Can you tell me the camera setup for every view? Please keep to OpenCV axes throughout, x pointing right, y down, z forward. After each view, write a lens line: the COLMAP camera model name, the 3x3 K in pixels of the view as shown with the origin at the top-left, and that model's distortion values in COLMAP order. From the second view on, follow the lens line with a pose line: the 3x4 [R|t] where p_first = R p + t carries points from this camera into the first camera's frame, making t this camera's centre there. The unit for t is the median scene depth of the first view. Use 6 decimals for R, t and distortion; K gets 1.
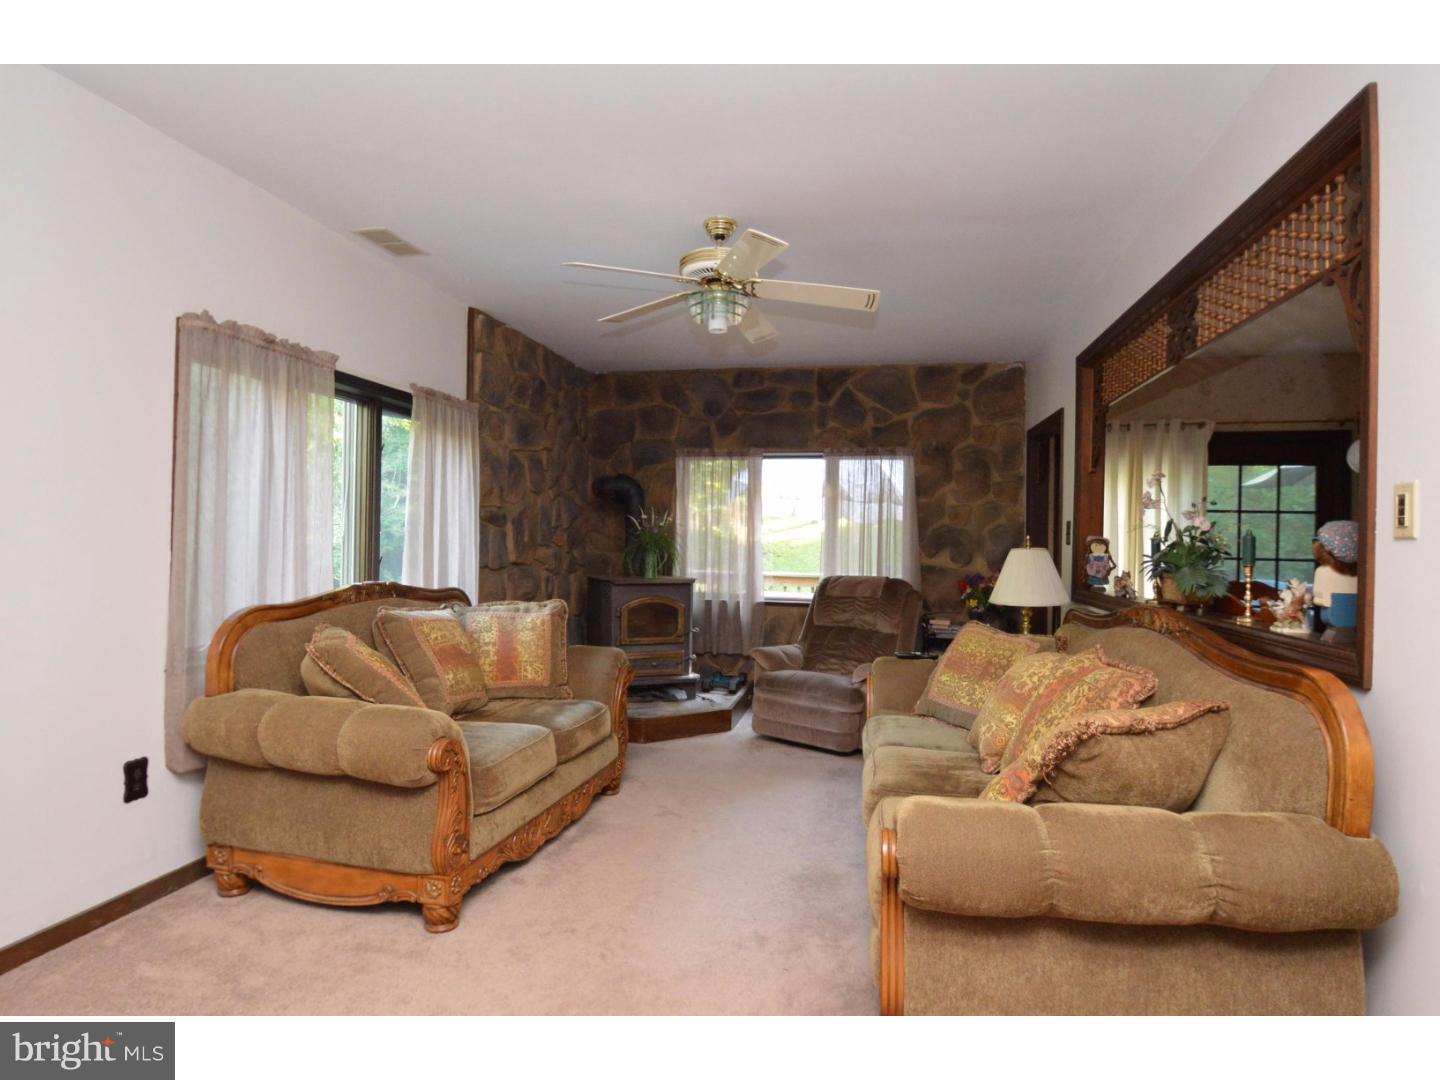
lens RADIAL K [[720.3, 0, 711.5], [0, 720.3, 559.6], [0, 0, 1]] dist [0.013978, -0.018793]
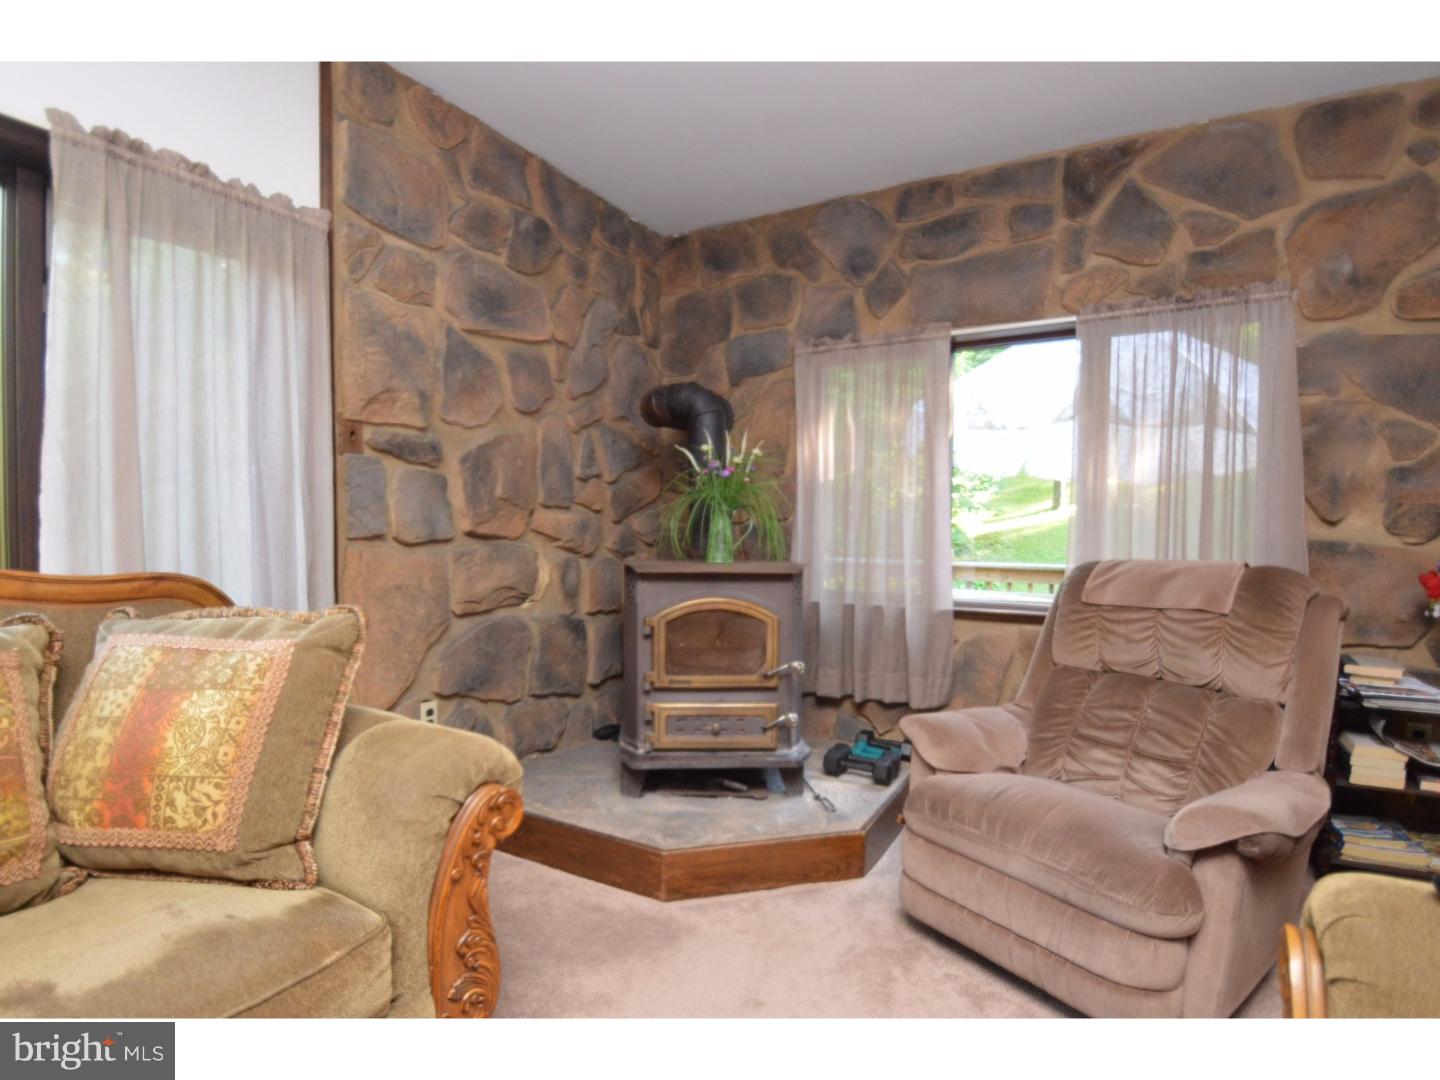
lens RADIAL K [[720.3, 0, 711.5], [0, 720.3, 559.6], [0, 0, 1]] dist [0.013978, -0.018793]
pose [[0.954188, 0.004246, -0.299177, 0.066034], [-0.001737, 0.999961, 0.008651, 0.017580], [0.299202, -0.007735, 0.954158, 0.456799]]
